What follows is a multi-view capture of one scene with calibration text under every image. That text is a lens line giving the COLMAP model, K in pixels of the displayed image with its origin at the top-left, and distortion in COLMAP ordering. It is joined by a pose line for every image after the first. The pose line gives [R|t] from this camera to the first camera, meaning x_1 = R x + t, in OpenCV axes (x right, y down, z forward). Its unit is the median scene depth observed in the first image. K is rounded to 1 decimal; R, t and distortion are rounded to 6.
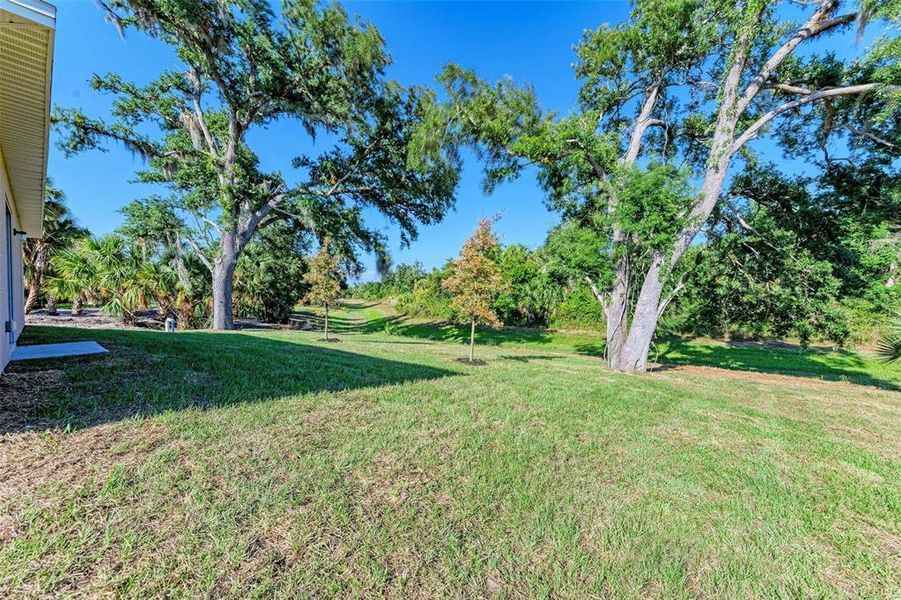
lens RADIAL K [[345.5, 0, 451.5], [0, 345.5, 300.7], [0, 0, 1]] dist [0.009703, 0.000064]
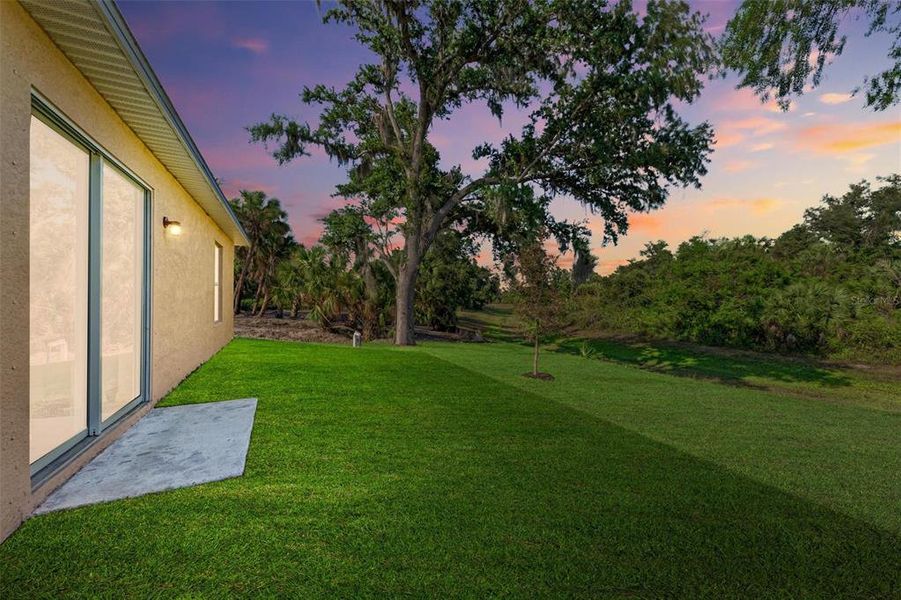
lens RADIAL K [[345.5, 0, 450.6], [0, 345.5, 299.0], [0, 0, 1]] dist [0.009703, 0.000064]
pose [[0.914073, 0.011398, -0.405389, -0.158062], [-0.018679, 0.999727, -0.014007, -0.017094], [0.405118, 0.020376, 0.914037, 0.191627]]
